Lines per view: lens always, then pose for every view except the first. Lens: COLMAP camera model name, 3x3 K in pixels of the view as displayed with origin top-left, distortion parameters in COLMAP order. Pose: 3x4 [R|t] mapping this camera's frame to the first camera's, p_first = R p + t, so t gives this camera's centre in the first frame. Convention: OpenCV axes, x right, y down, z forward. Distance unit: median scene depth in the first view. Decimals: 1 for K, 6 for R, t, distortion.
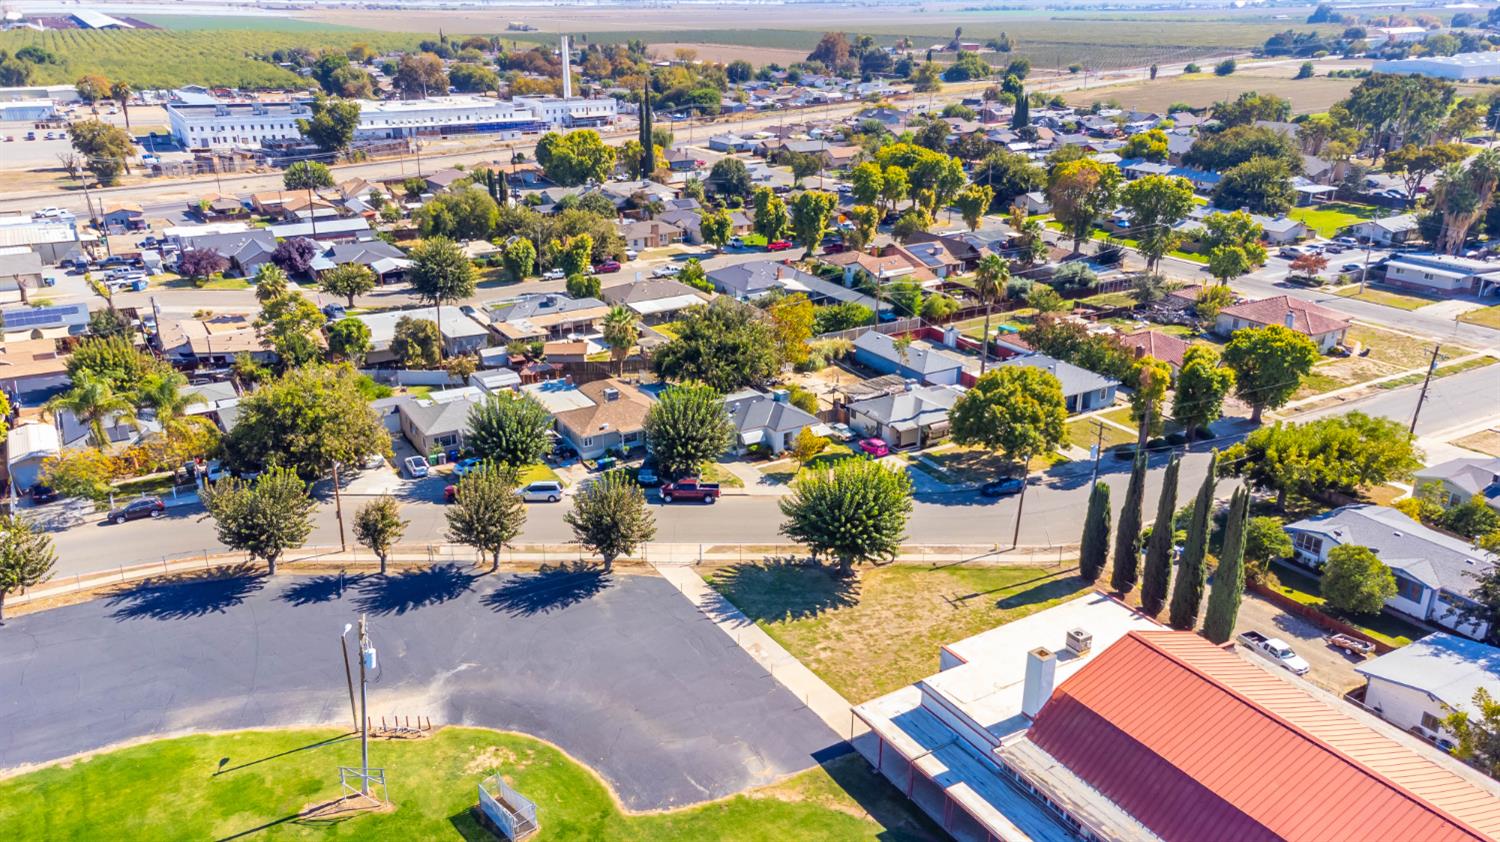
lens RADIAL K [[1093.9, 0, 752.5], [0, 1093.9, 424.3], [0, 0, 1]] dist [0.052897, 0.021798]
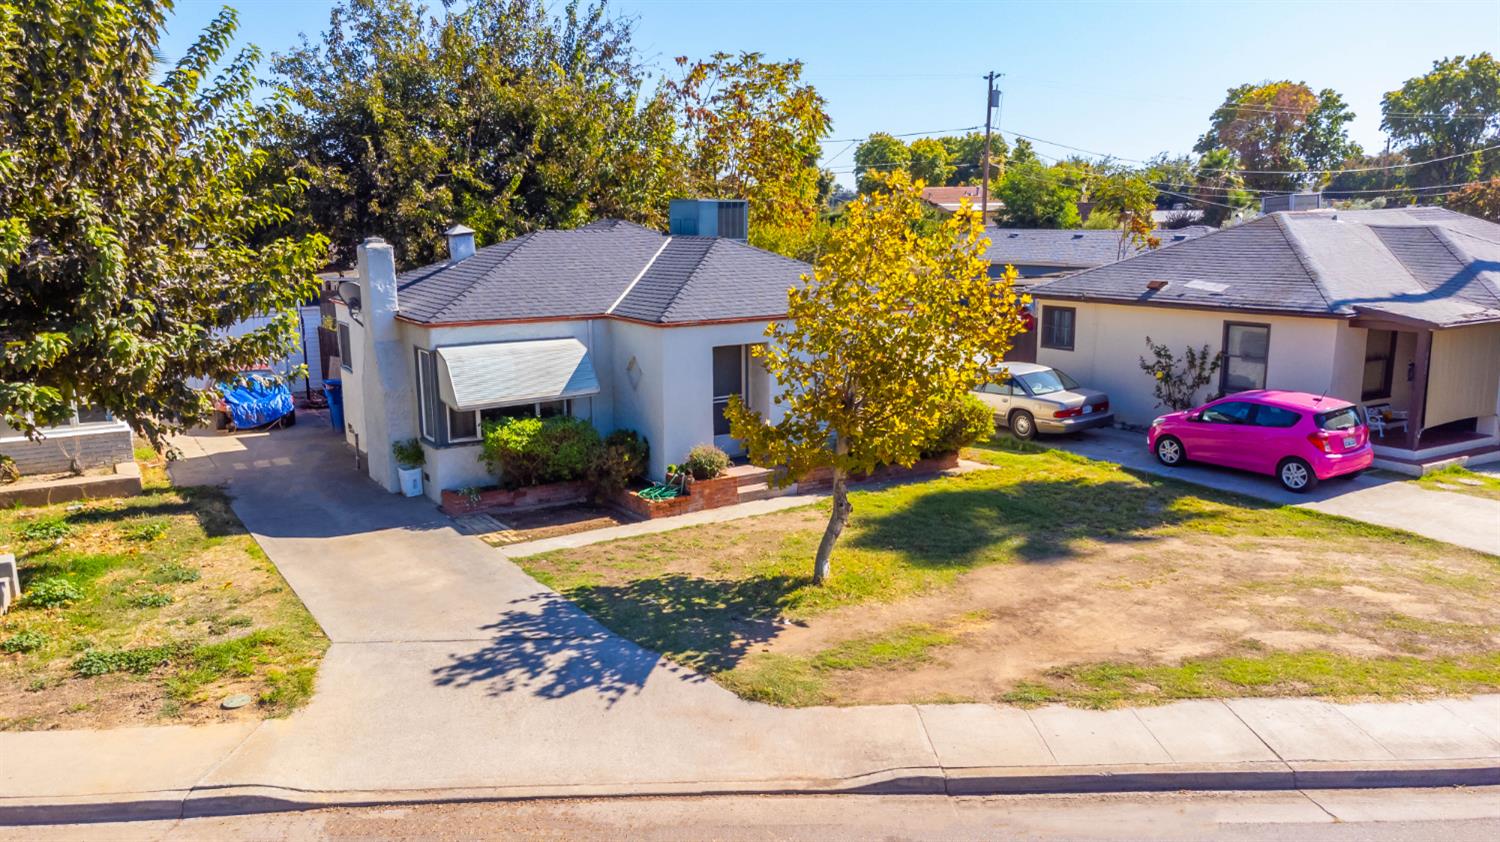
lens RADIAL K [[1093.9, 0, 747.9], [0, 1093.9, 426.6], [0, 0, 1]] dist [0.052897, 0.021798]
pose [[0.999662, -0.006067, 0.025287, 0.029412], [0.010326, 0.985060, -0.171899, 0.046916], [-0.023866, 0.172102, 0.984790, 0.847518]]
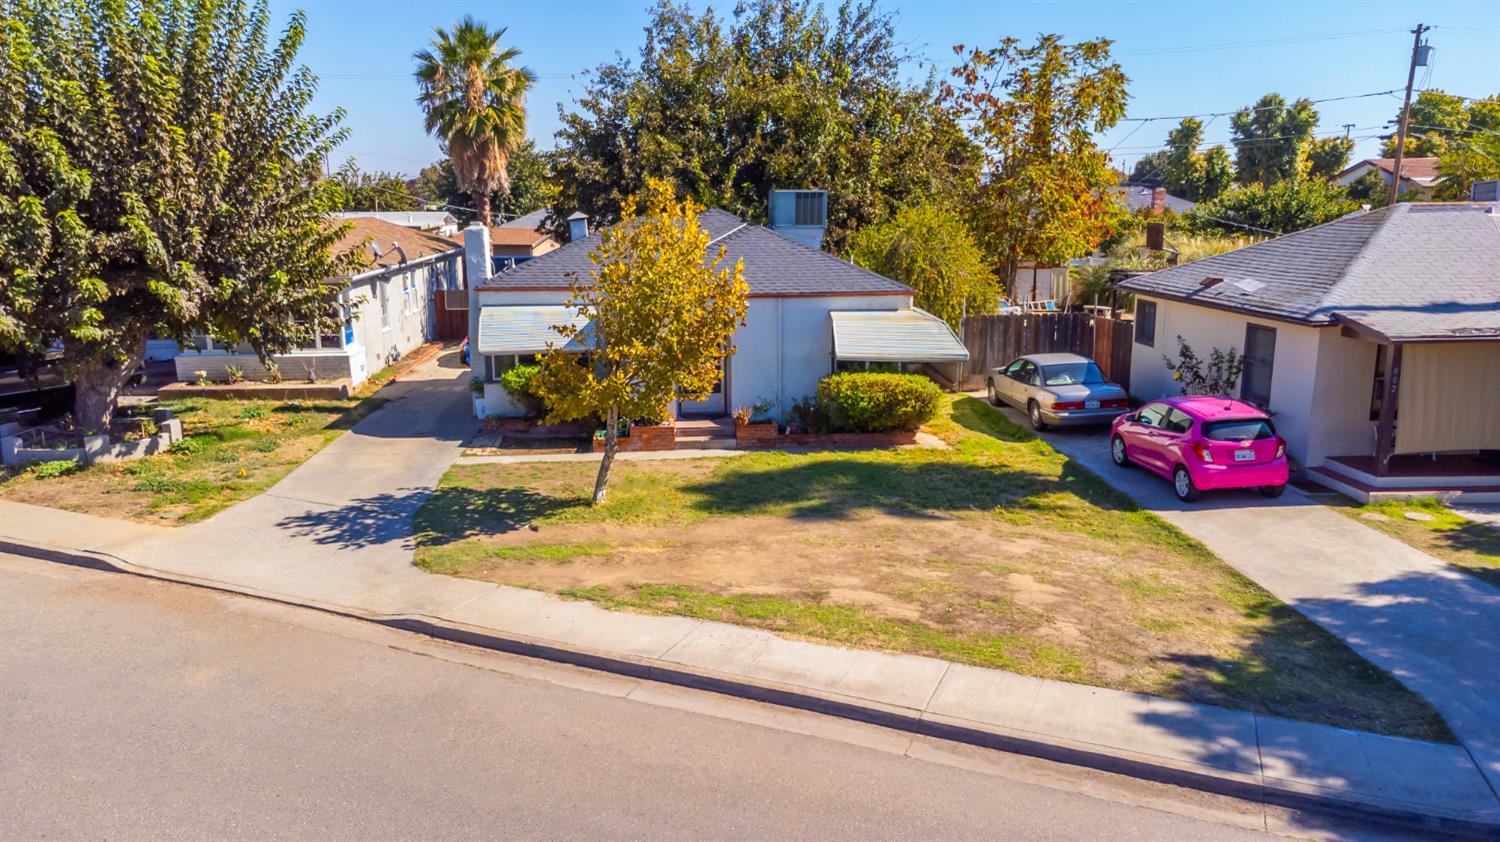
lens RADIAL K [[1093.9, 0, 749.4], [0, 1093.9, 426.4], [0, 0, 1]] dist [0.052897, 0.021798]
pose [[0.900120, 0.092661, -0.425674, 0.123278], [-0.155811, 0.980960, -0.115936, 0.046678], [0.406826, 0.170681, 0.897419, 0.839778]]
